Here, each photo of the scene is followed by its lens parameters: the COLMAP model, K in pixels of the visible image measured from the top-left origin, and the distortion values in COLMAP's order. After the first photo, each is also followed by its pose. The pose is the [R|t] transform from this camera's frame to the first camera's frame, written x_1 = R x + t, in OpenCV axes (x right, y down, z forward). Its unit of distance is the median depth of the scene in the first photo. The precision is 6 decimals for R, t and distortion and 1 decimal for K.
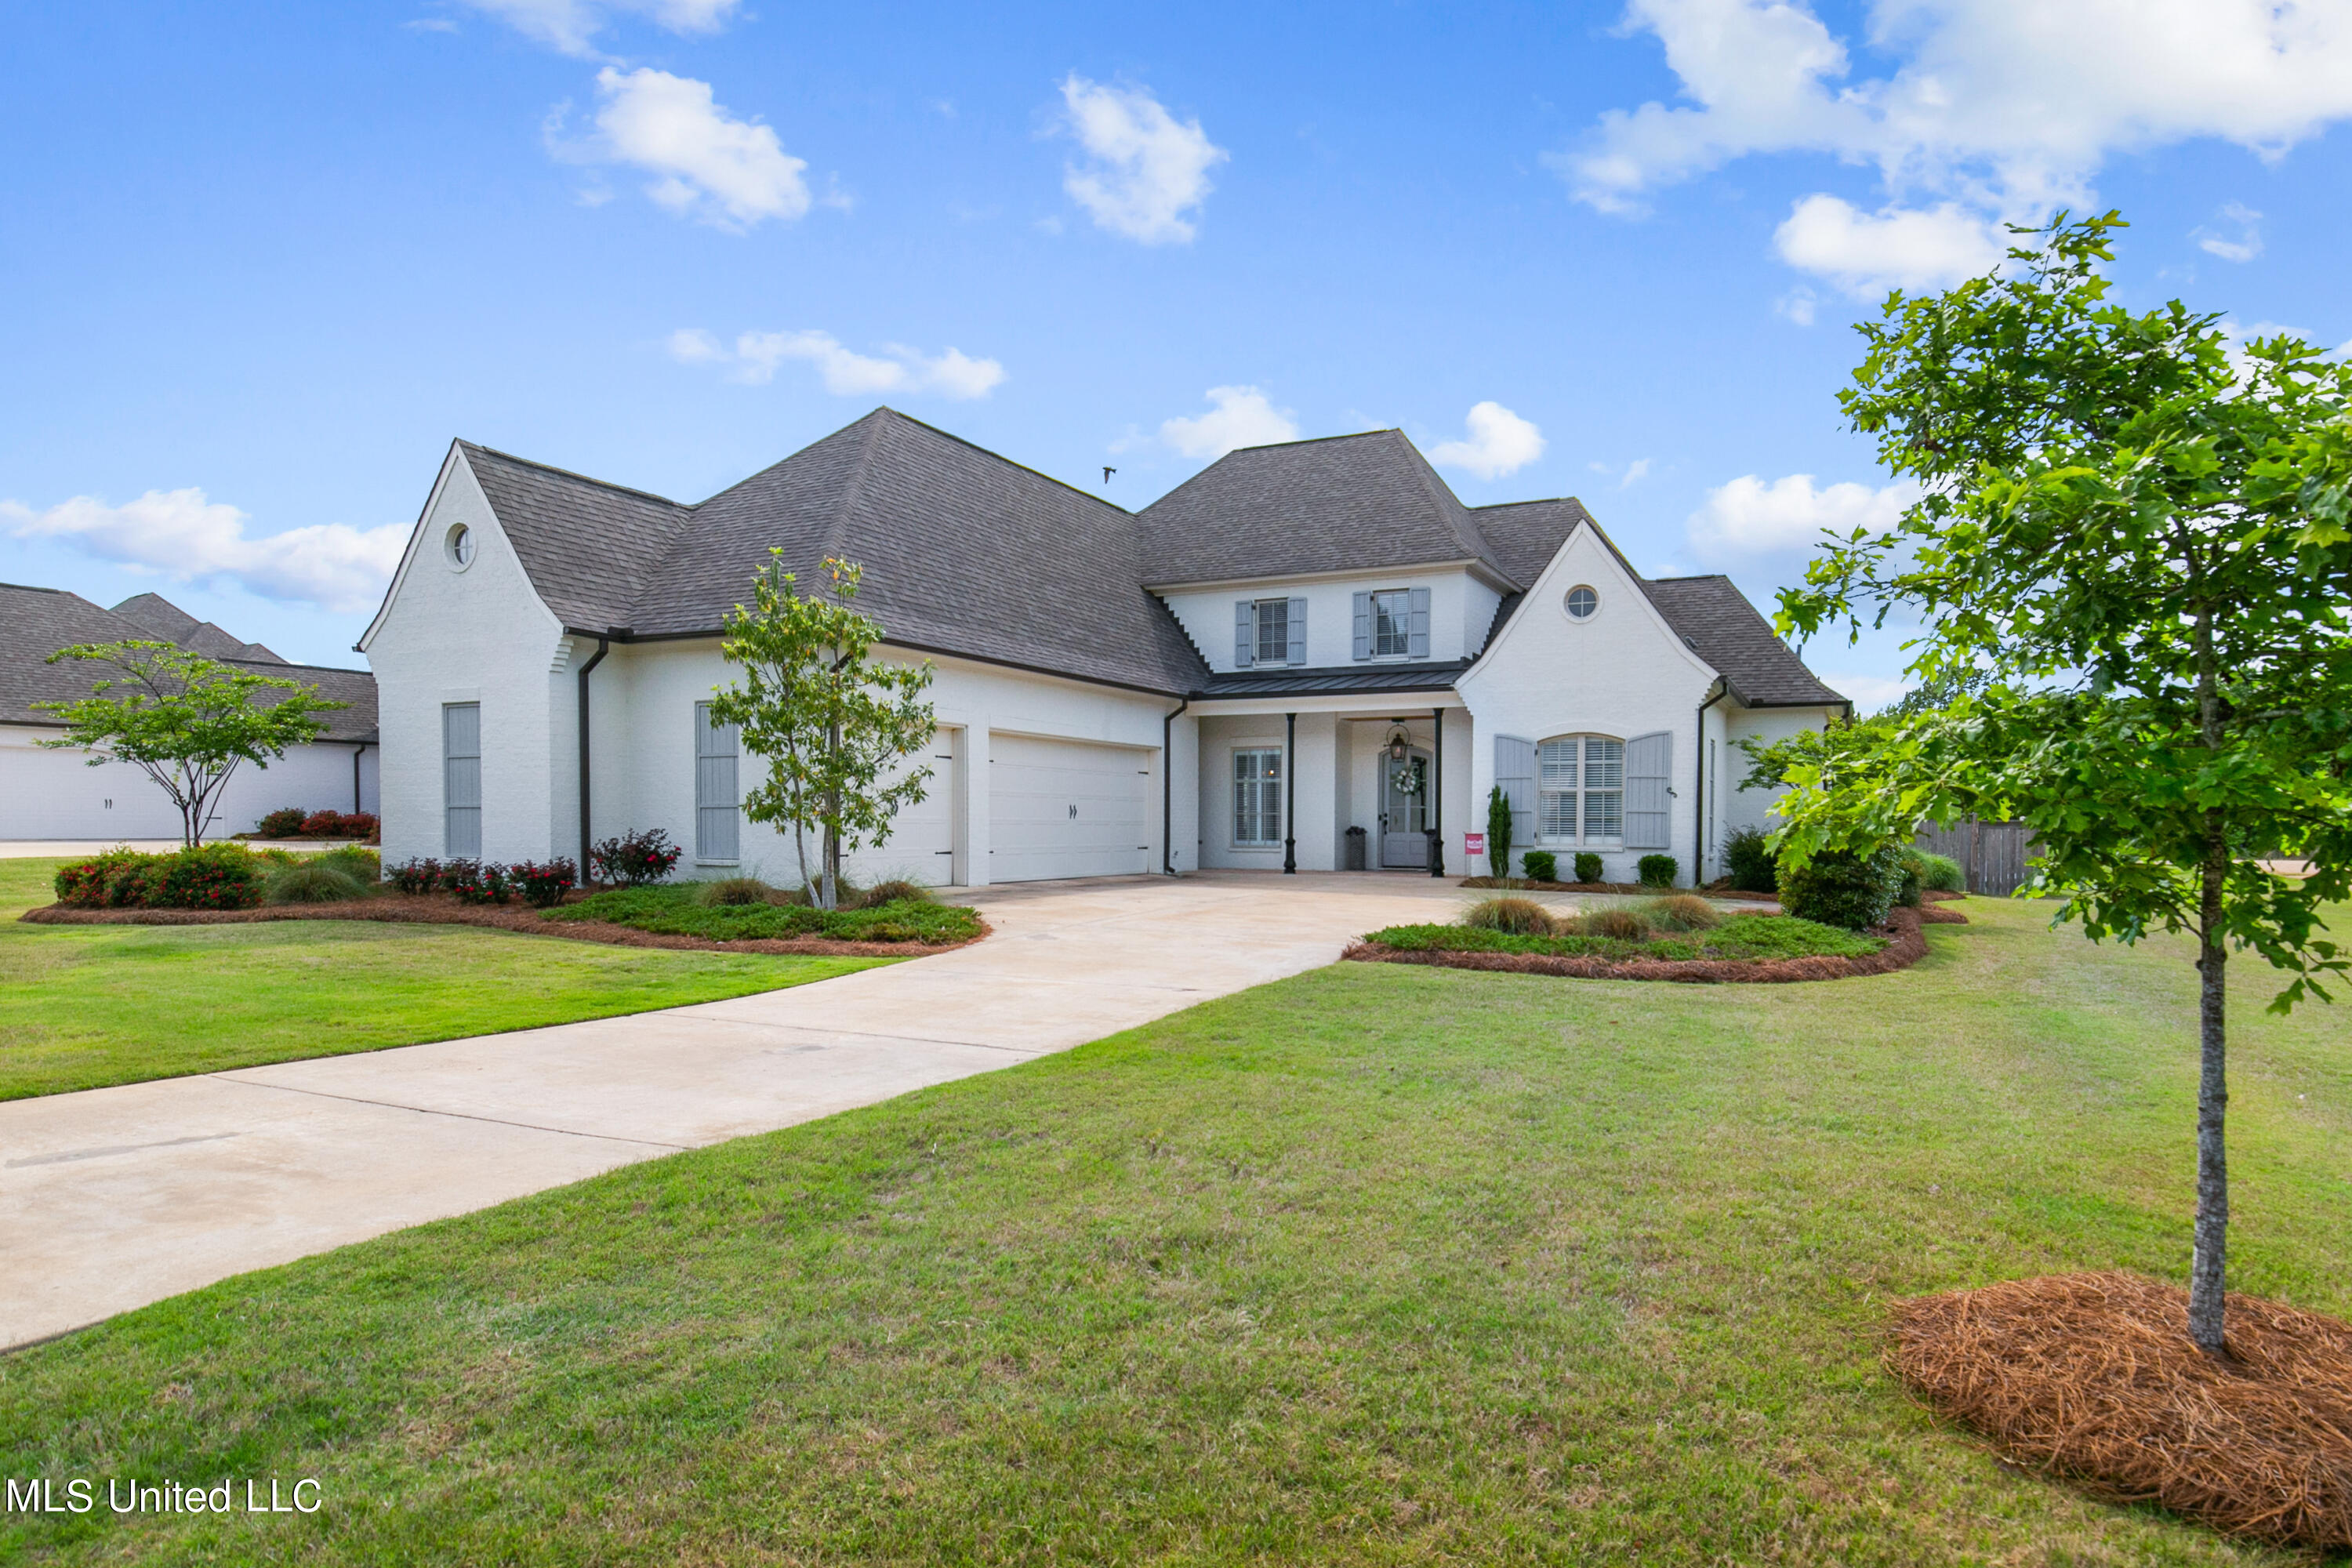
lens RADIAL K [[1341.5, 0, 1180.5], [0, 1341.5, 823.2], [0, 0, 1]] dist [0.000214, -0.000007]
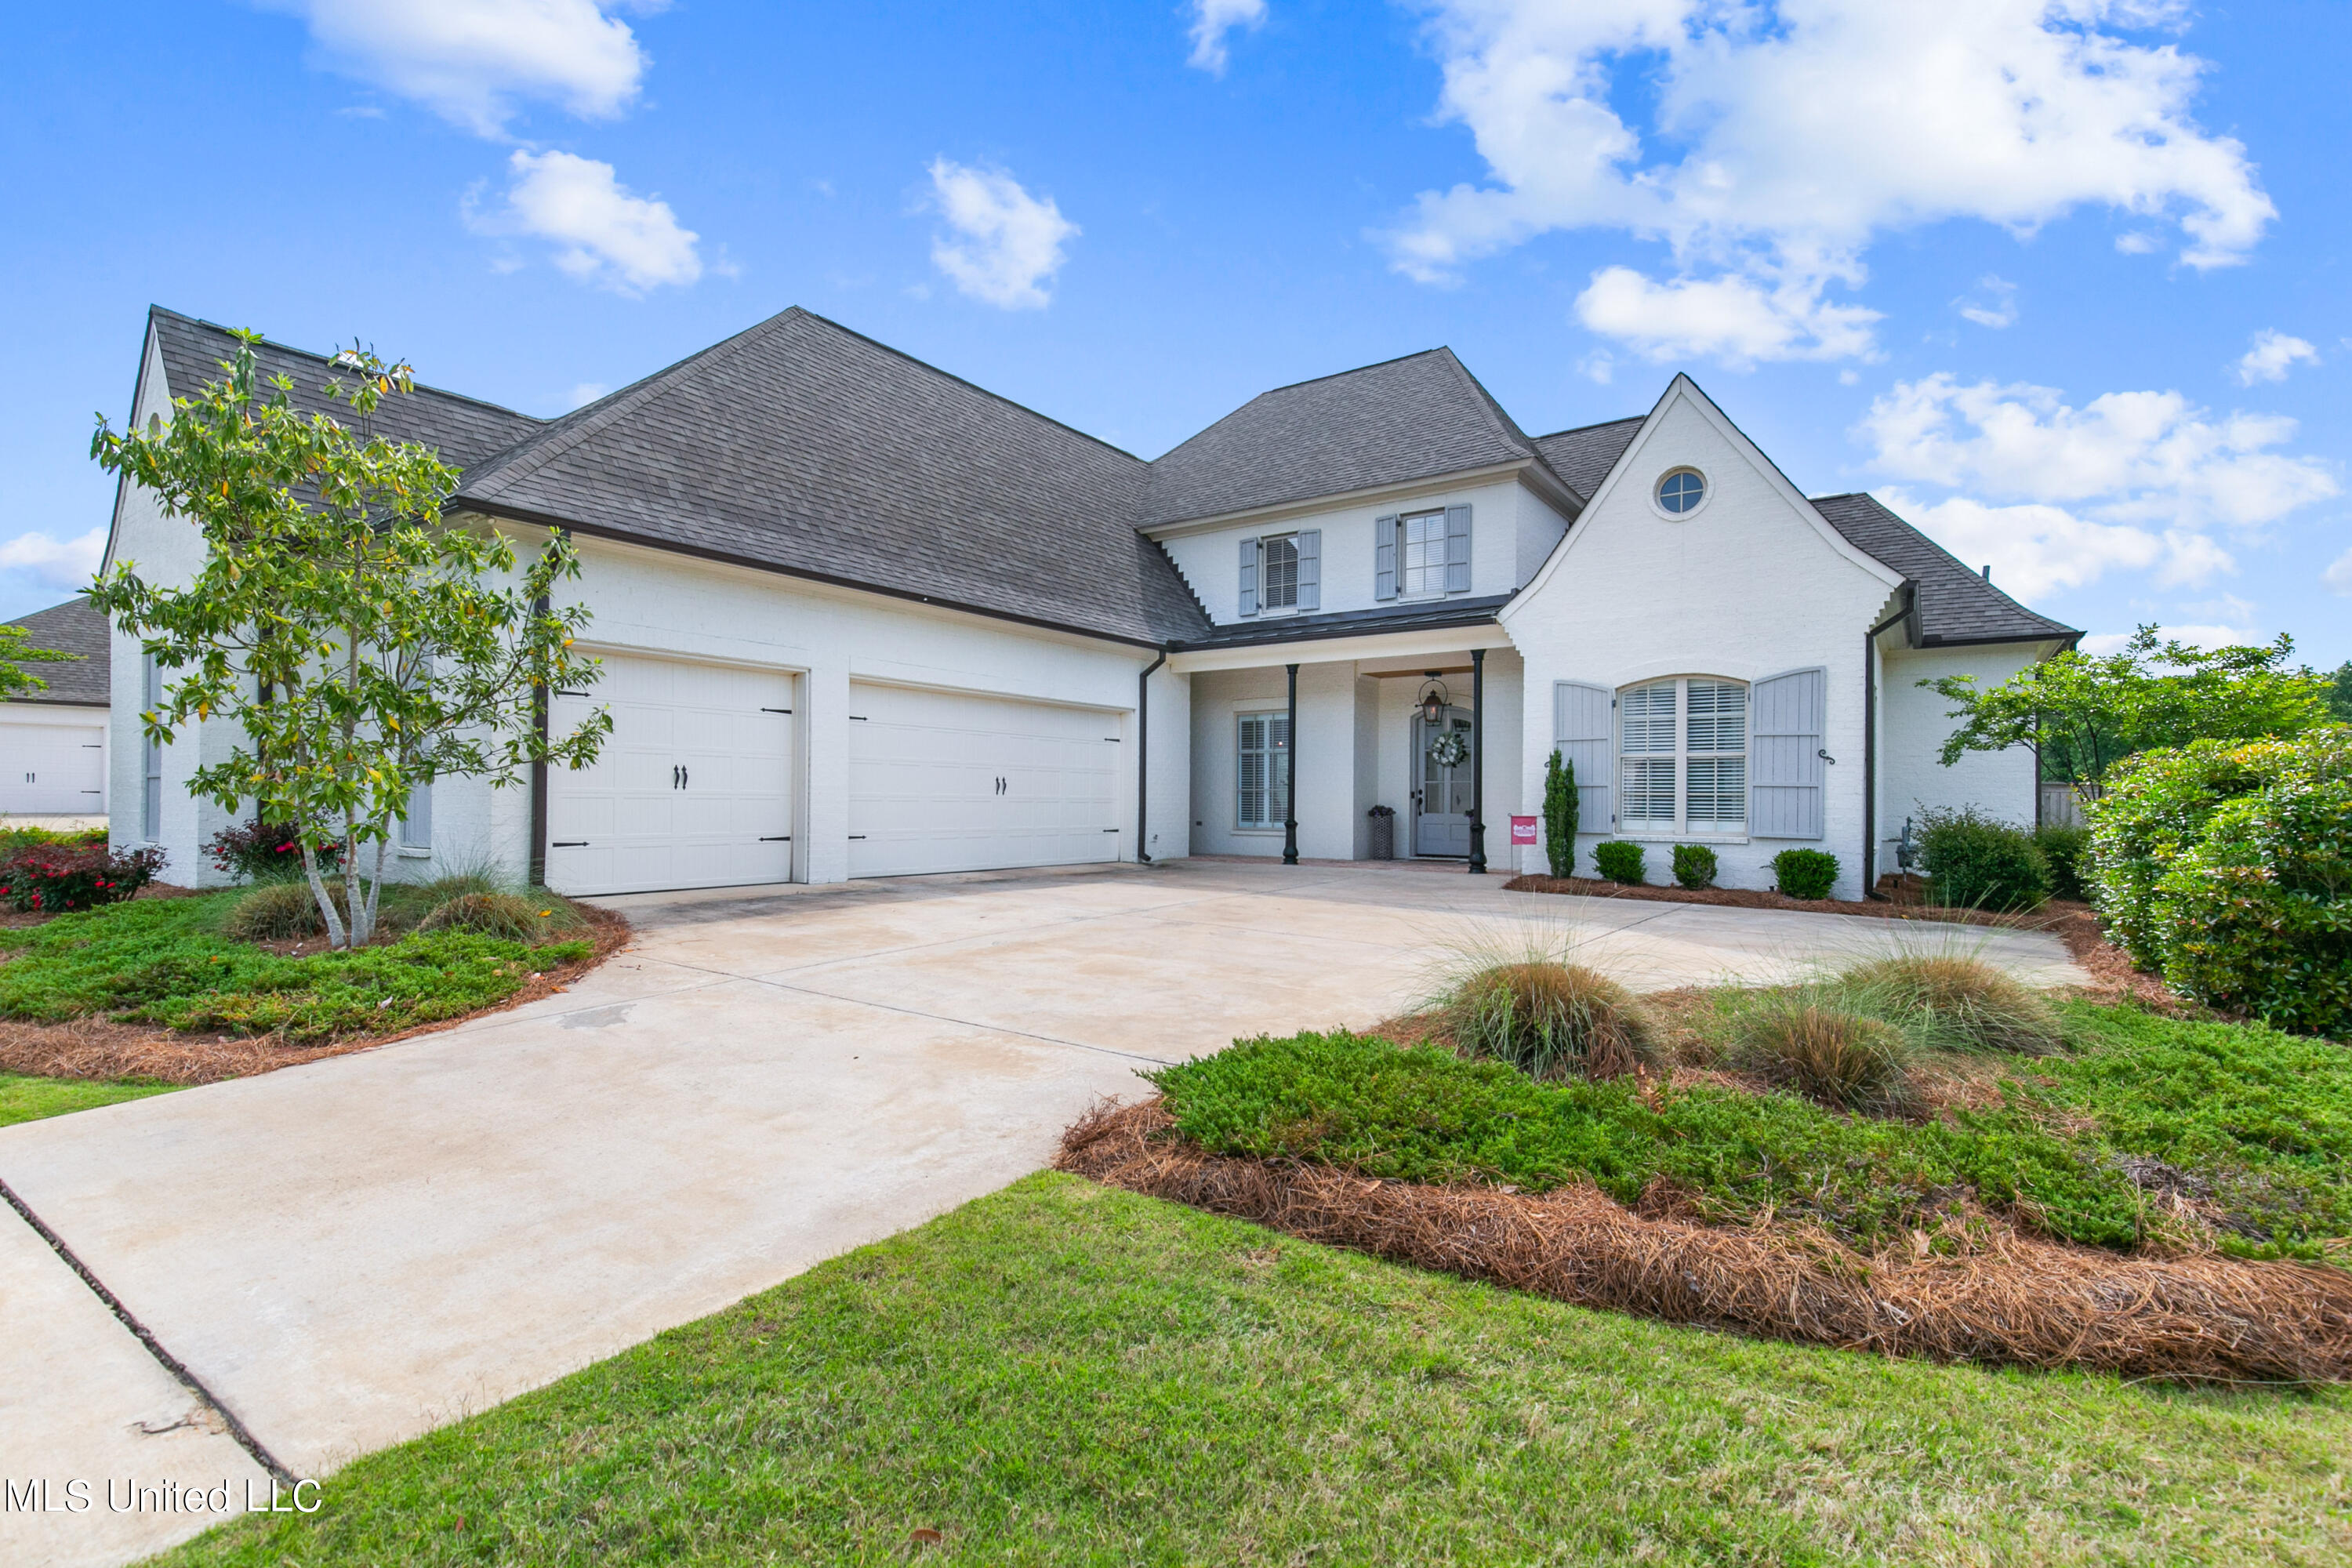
lens RADIAL K [[983.8, 0, 1176.0], [0, 983.8, 784.0], [0, 0, 1]] dist [0.000195, -0.000057]
pose [[0.986391, 0.000267, -0.164416, 0.110603], [-0.003495, 0.999807, -0.019345, 0.001214], [0.164379, 0.019657, 0.986201, 0.406575]]
